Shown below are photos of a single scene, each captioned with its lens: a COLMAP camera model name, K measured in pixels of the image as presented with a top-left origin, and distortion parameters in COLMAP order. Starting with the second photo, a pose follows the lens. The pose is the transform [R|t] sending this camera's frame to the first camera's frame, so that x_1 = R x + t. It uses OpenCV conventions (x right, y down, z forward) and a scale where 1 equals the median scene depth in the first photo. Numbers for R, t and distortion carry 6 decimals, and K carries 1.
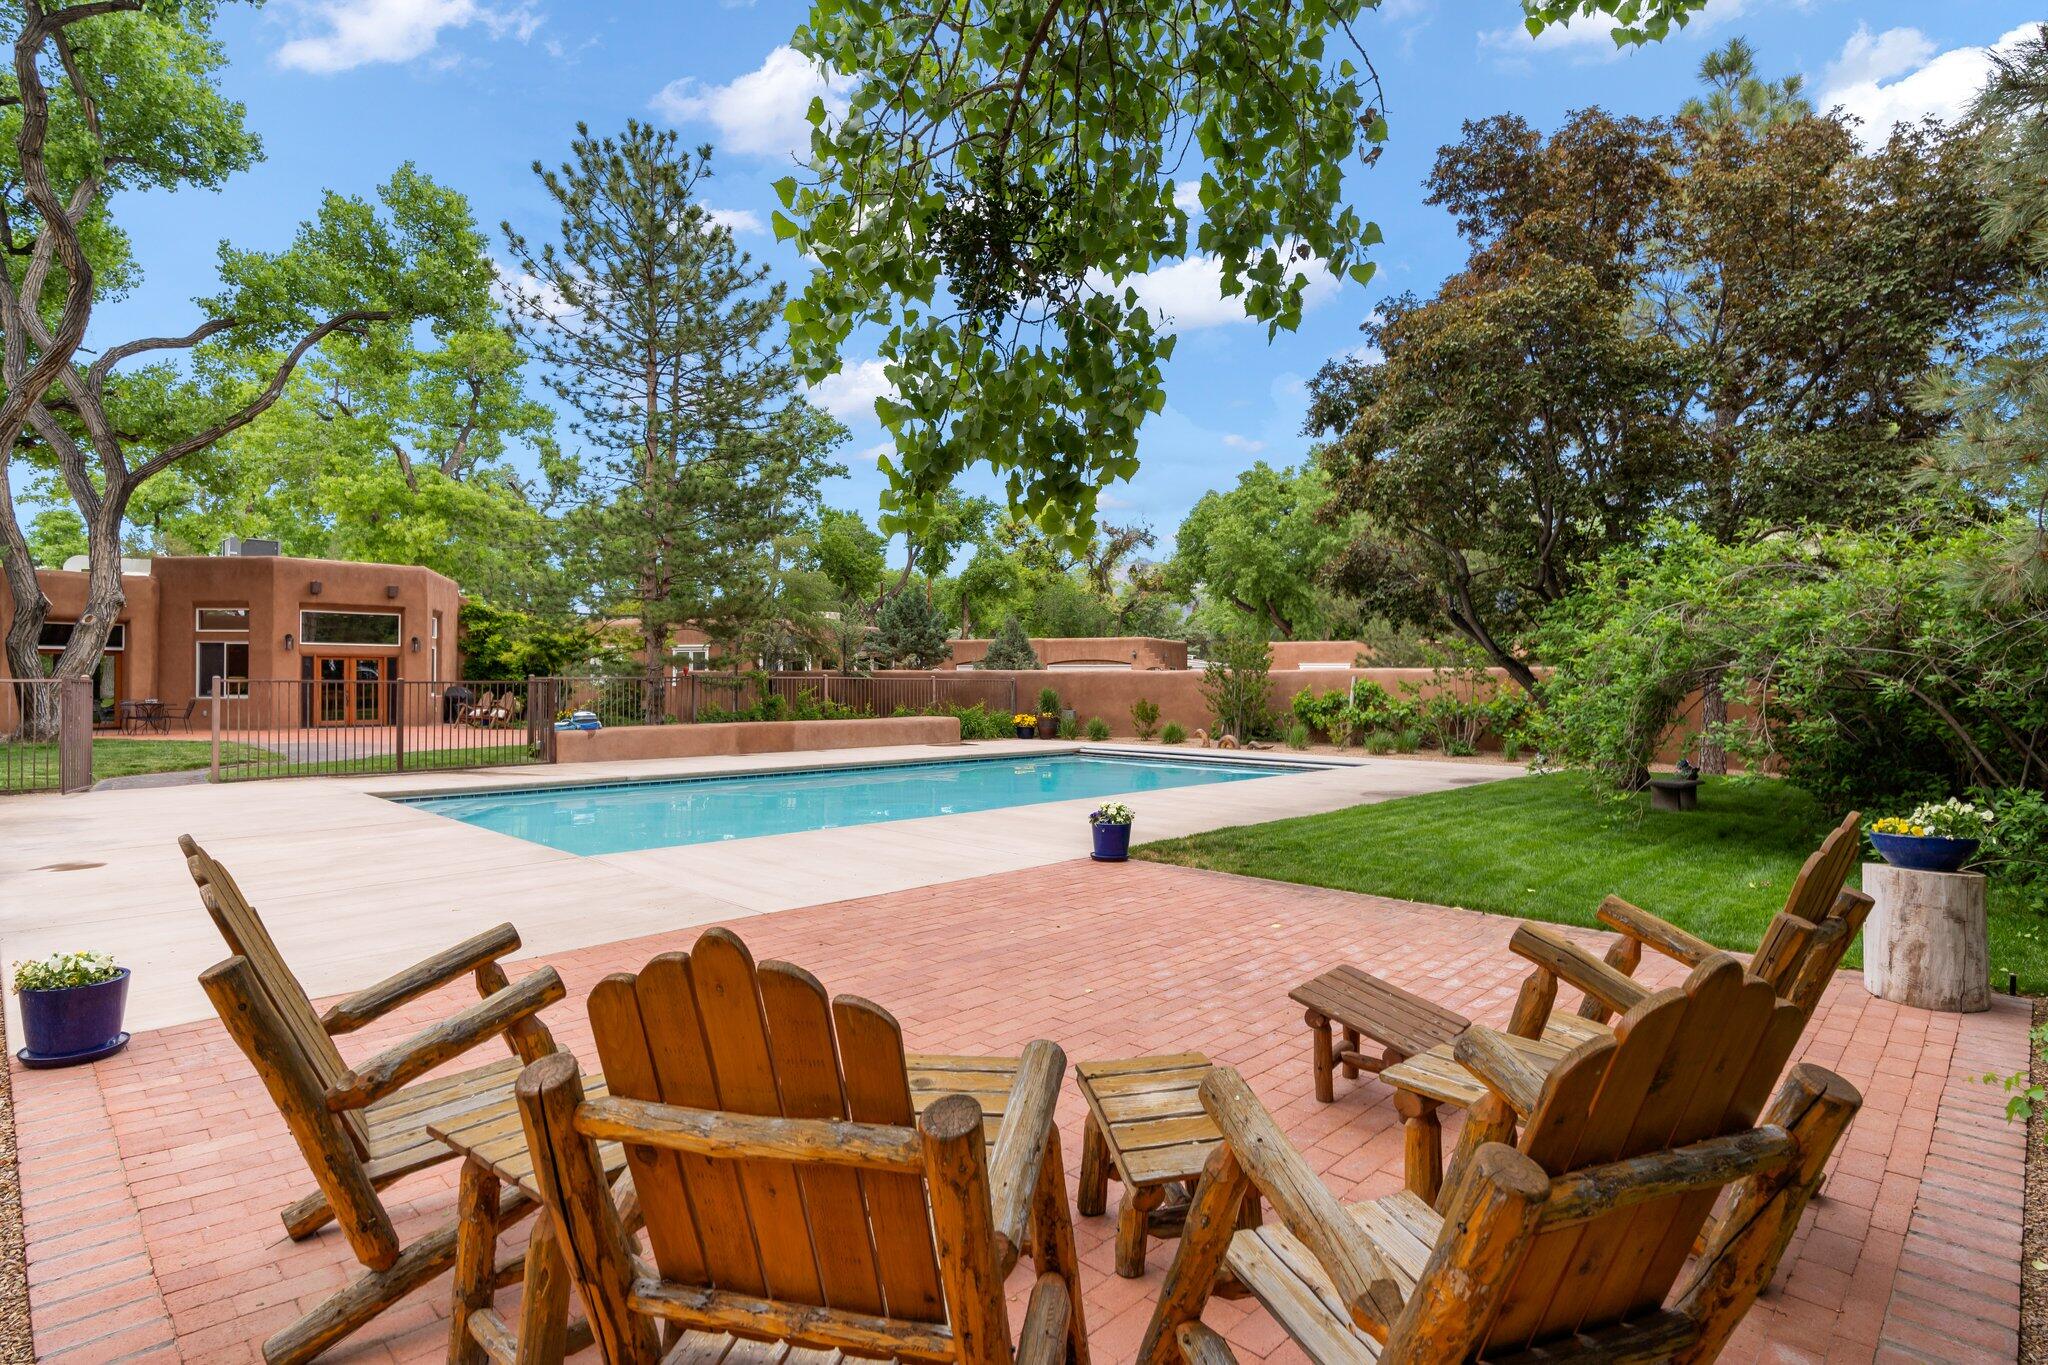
lens RADIAL K [[1039.0, 0, 1024.0], [0, 1039.0, 682.5], [0, 0, 1]] dist [-0.003211, -0.001025]
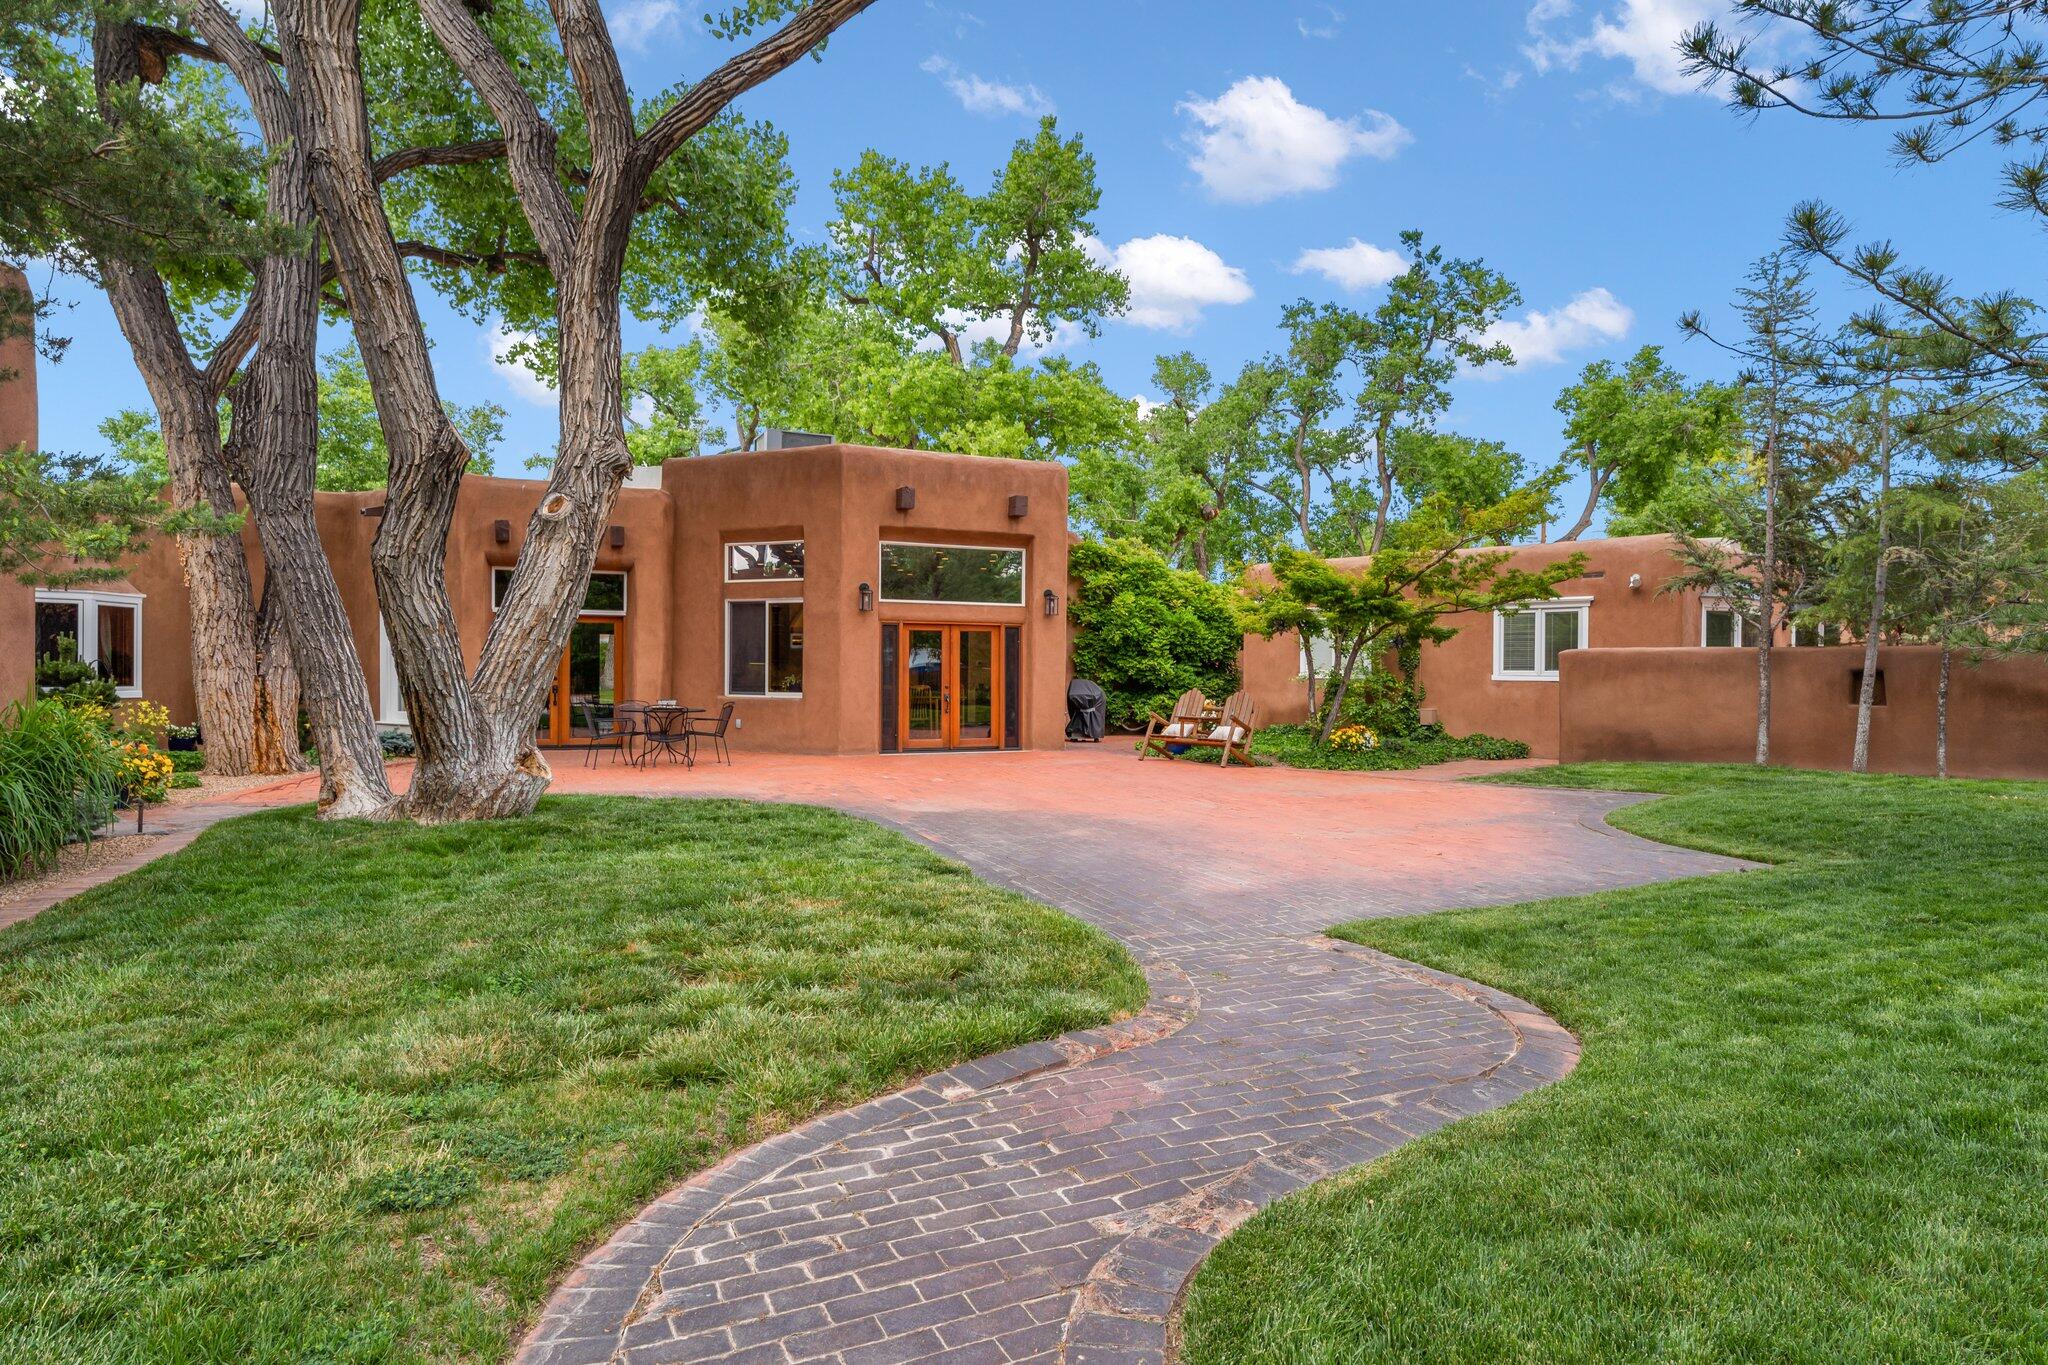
lens RADIAL K [[1150.5, 0, 1024.0], [0, 1150.5, 682.5], [0, 0, 1]] dist [0.002412, -0.001301]
pose [[0.928307, 0.005072, -0.371779, -0.392898], [-0.002791, 0.999974, 0.006672, 0.001623], [0.371804, -0.005156, 0.928297, 0.450706]]
